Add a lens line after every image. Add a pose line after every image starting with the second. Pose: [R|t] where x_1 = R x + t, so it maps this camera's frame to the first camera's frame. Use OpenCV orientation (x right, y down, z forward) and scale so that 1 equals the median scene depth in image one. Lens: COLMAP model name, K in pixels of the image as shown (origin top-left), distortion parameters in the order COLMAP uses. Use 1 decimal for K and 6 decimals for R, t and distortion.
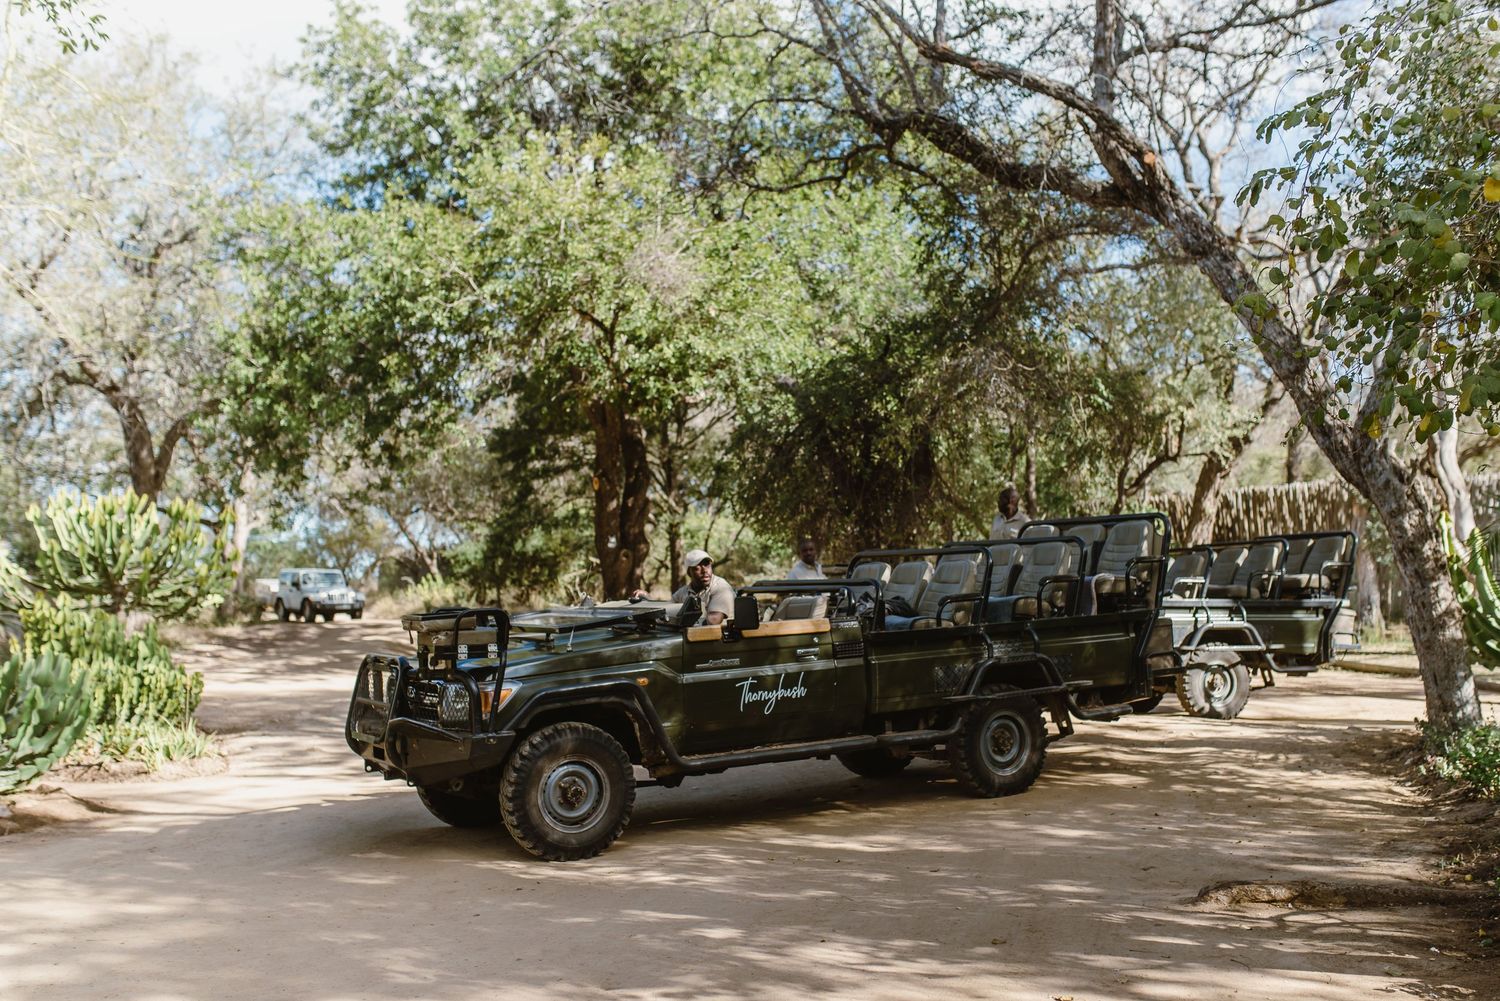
lens RADIAL K [[1679.4, 0, 748.9], [0, 1679.4, 561.8], [0, 0, 1]] dist [0.011871, 0.020887]
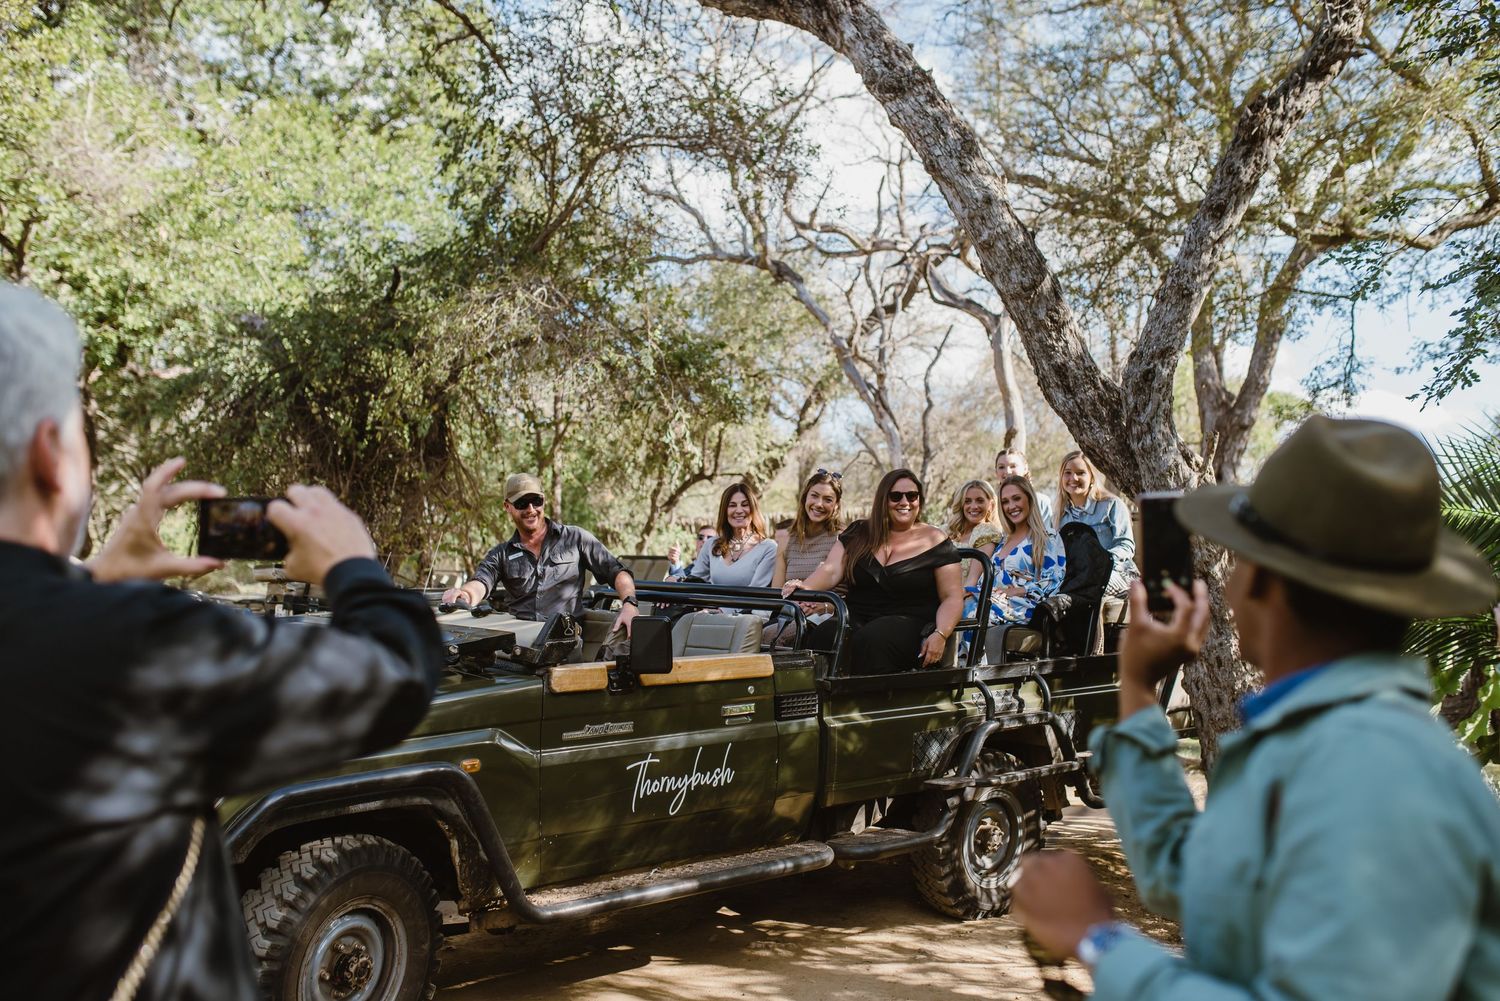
lens RADIAL K [[1523.7, 0, 750.0], [0, 1523.7, 500.5], [0, 0, 1]] dist [-0.005122, 0.162187]
pose [[0.953819, 0.050937, 0.296033, 0.024160], [-0.034910, 0.997637, -0.059178, 0.001670], [-0.298347, 0.046110, 0.953343, 0.201890]]
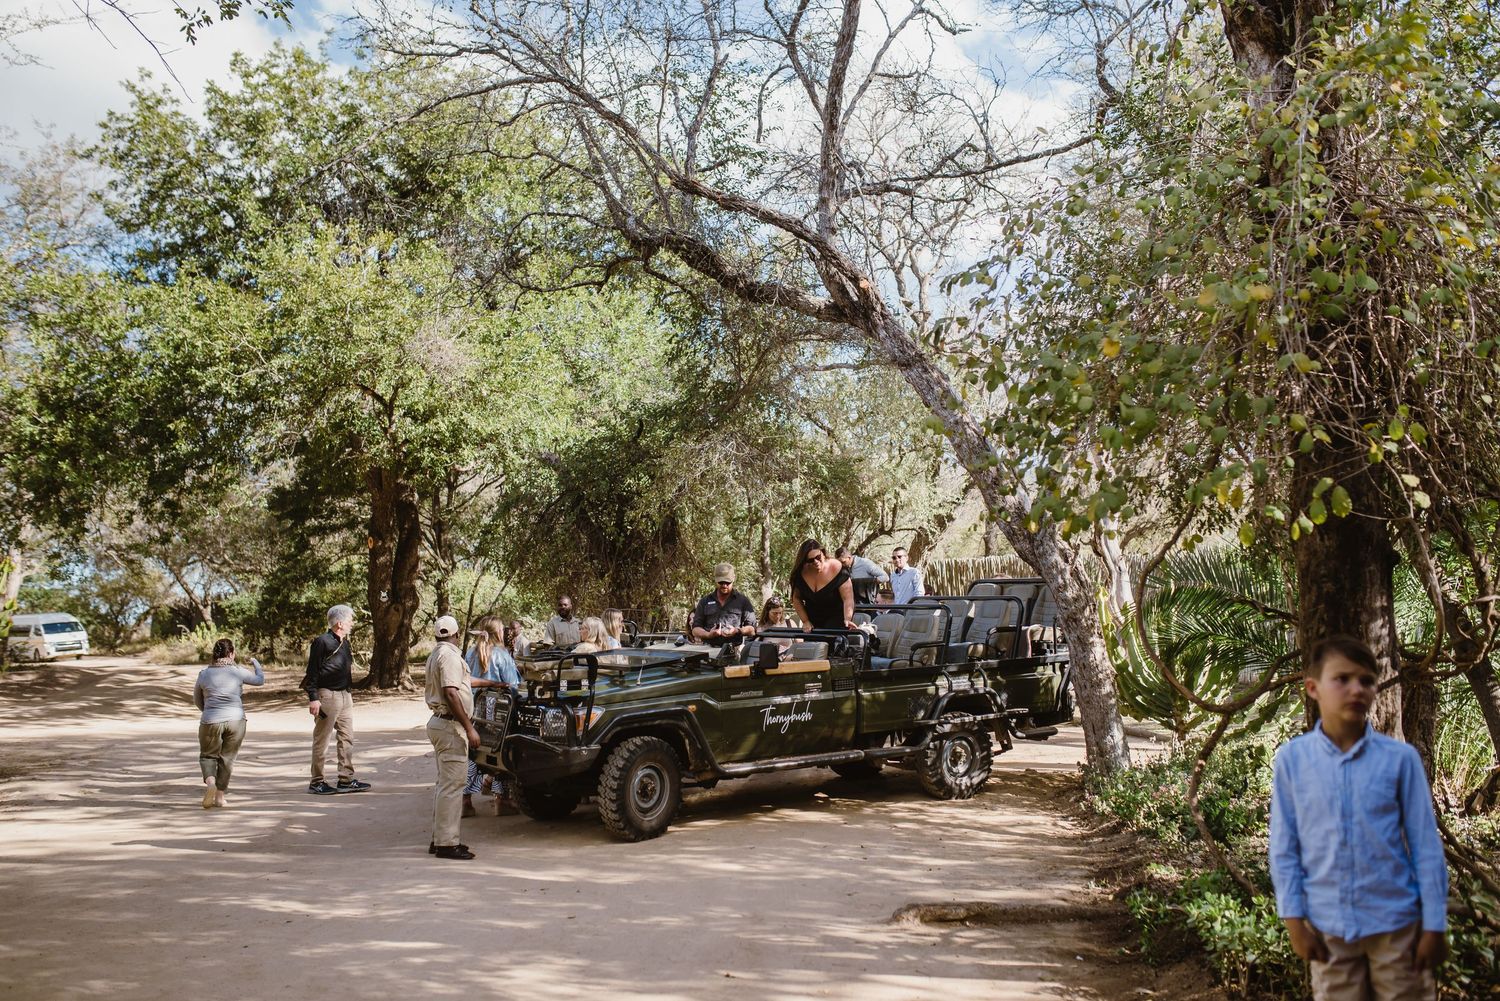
lens RADIAL K [[1523.7, 0, 750.0], [0, 1523.7, 500.5], [0, 0, 1]] dist [-0.005122, 0.162187]
pose [[0.987808, 0.027575, 0.153216, -0.000493], [-0.015879, 0.996901, -0.077041, -0.001752], [-0.154866, 0.073669, 0.985185, -0.013143]]
